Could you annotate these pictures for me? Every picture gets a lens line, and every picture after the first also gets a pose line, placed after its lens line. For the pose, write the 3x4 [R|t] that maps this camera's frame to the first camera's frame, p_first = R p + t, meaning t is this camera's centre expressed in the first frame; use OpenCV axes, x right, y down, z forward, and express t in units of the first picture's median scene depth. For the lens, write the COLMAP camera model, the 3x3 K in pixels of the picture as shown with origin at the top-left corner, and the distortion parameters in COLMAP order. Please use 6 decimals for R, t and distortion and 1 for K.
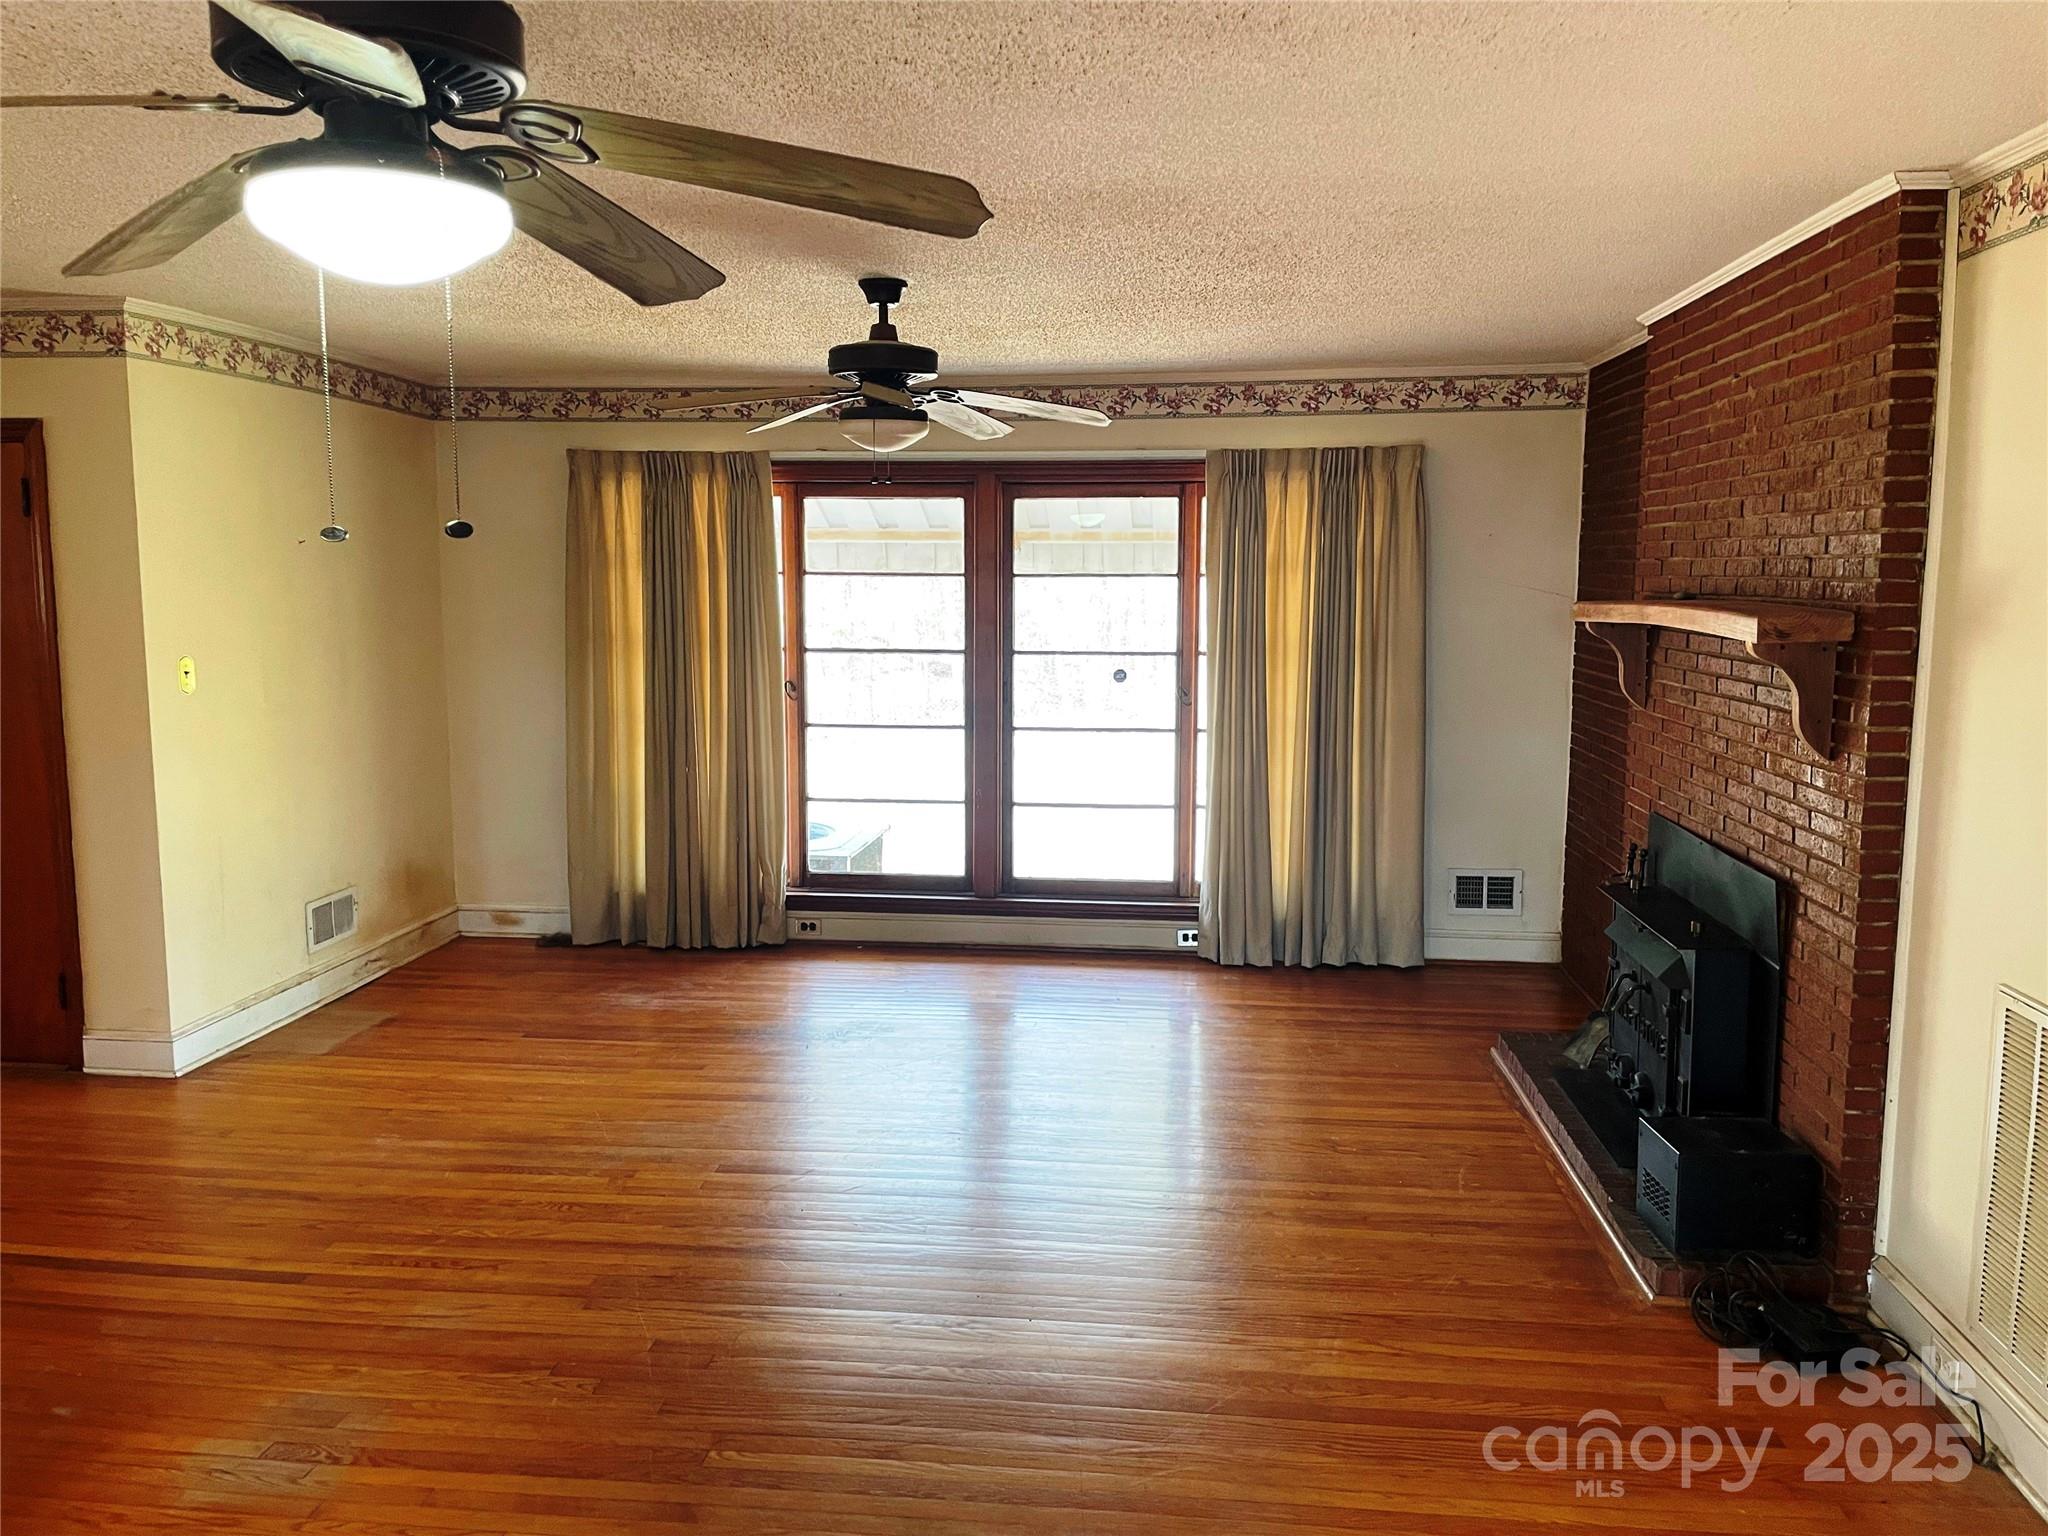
lens RADIAL K [[1557.2, 0, 1025.7], [0, 1557.2, 762.0], [0, 0, 1]] dist [0.075447, -0.105999]
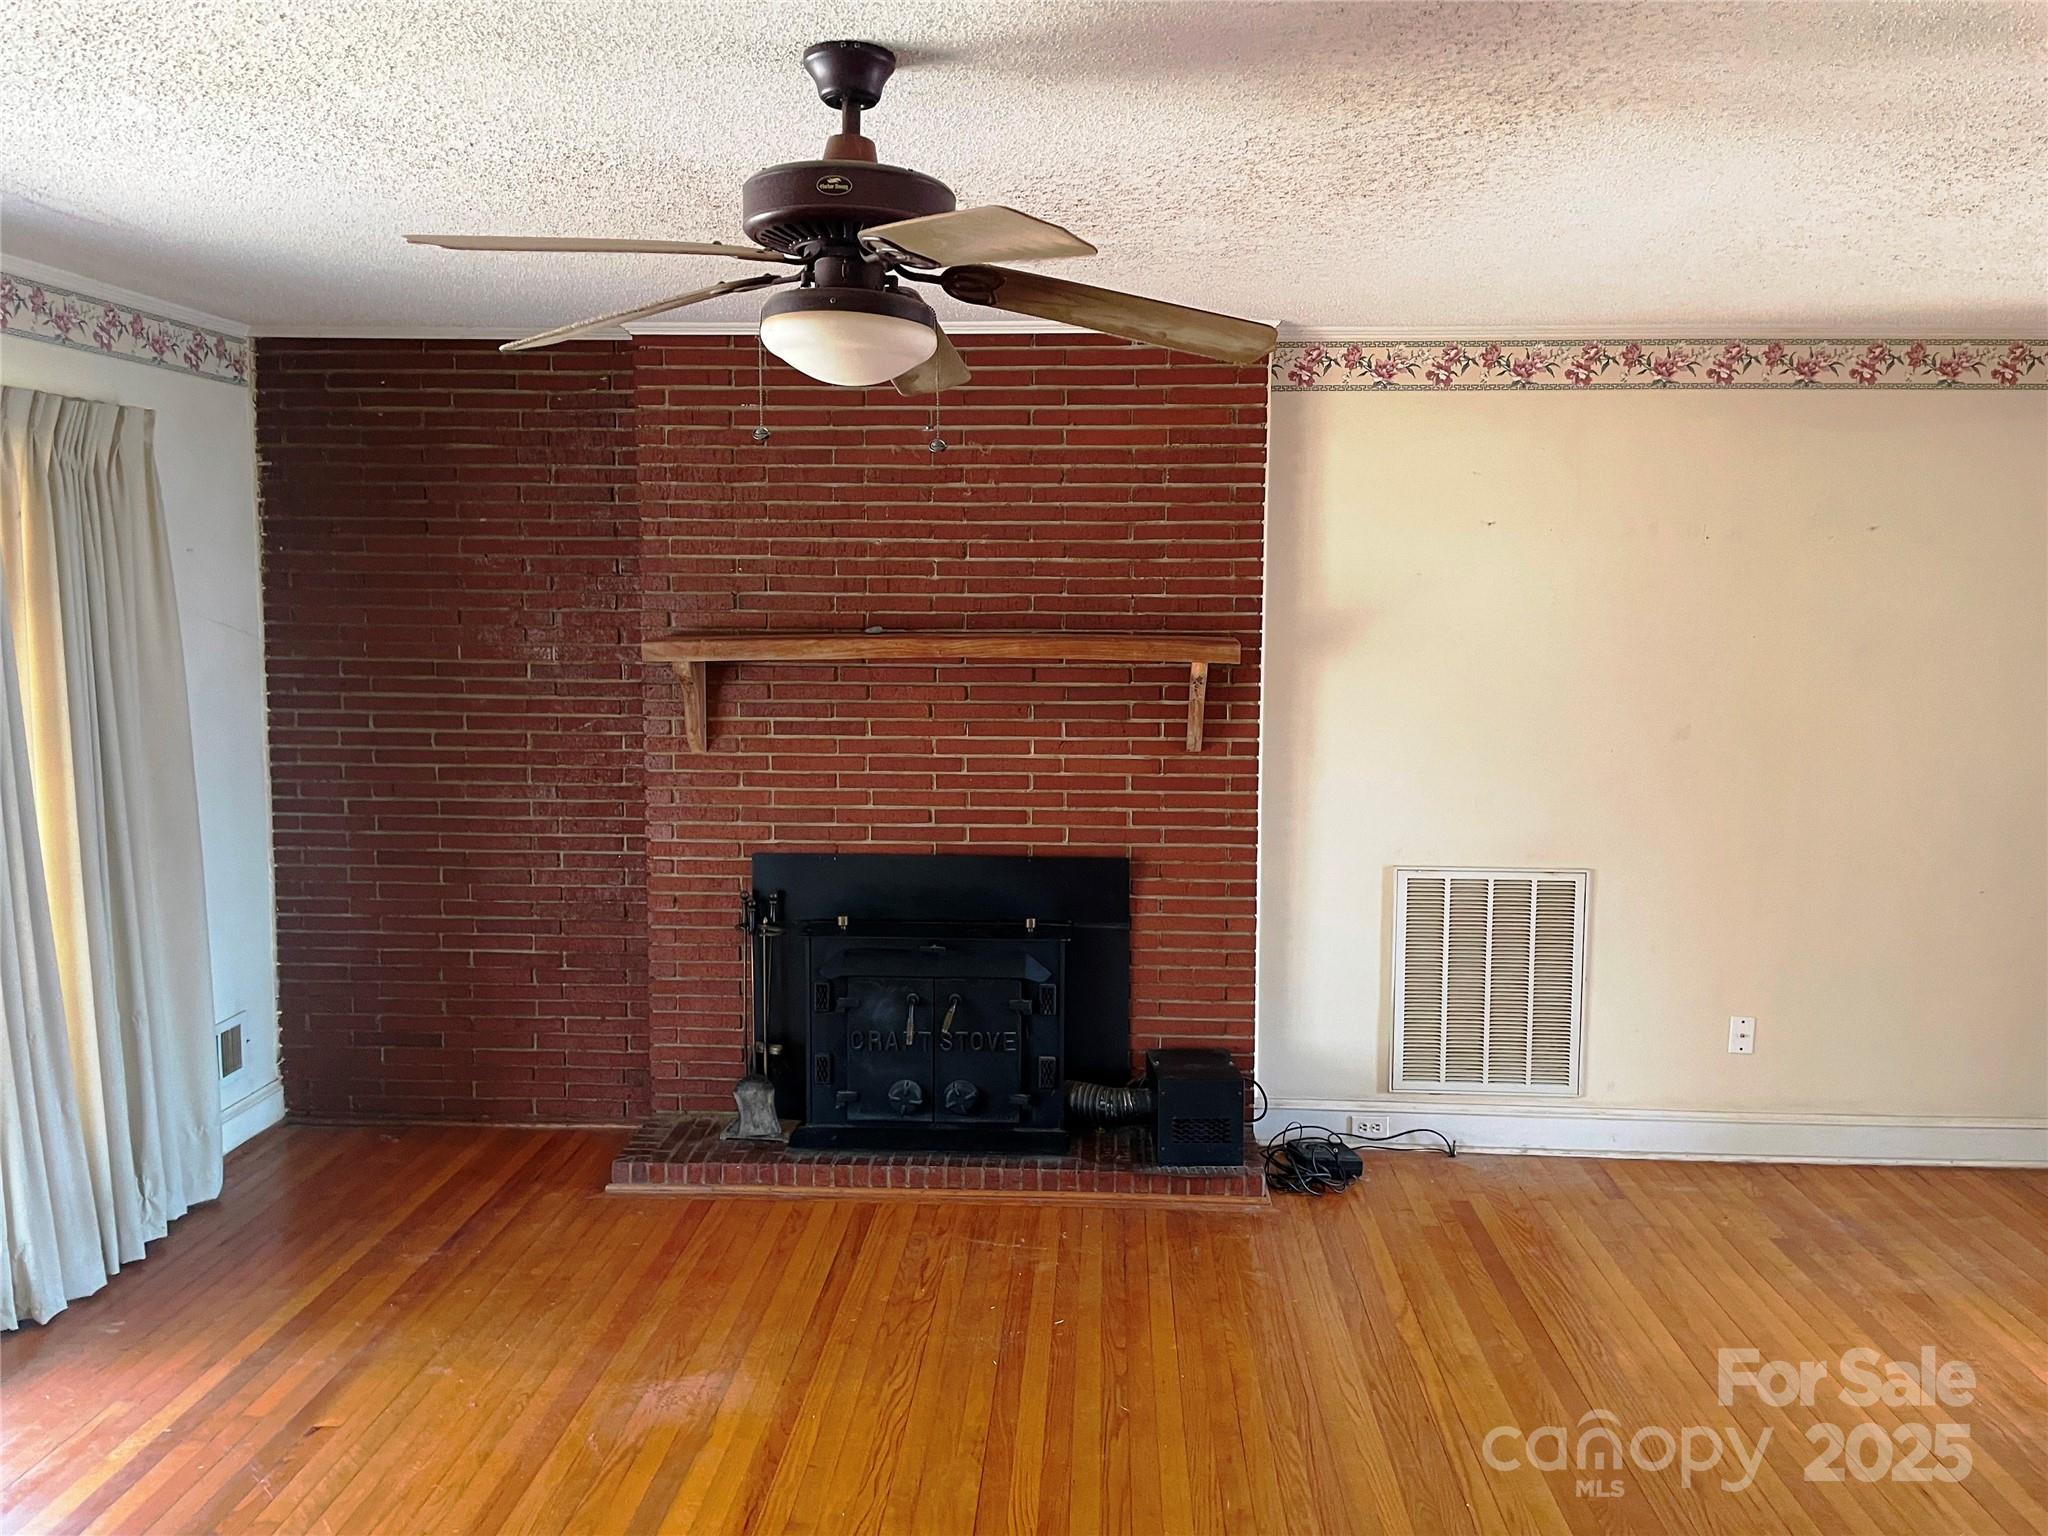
lens RADIAL K [[1557.2, 0, 1029.0], [0, 1557.2, 775.0], [0, 0, 1]] dist [0.075447, -0.105999]
pose [[-0.063053, -0.124188, 0.990253, -0.646094], [0.119089, 0.984202, 0.131012, -0.143013], [-0.990879, 0.126189, -0.047267, 1.016432]]
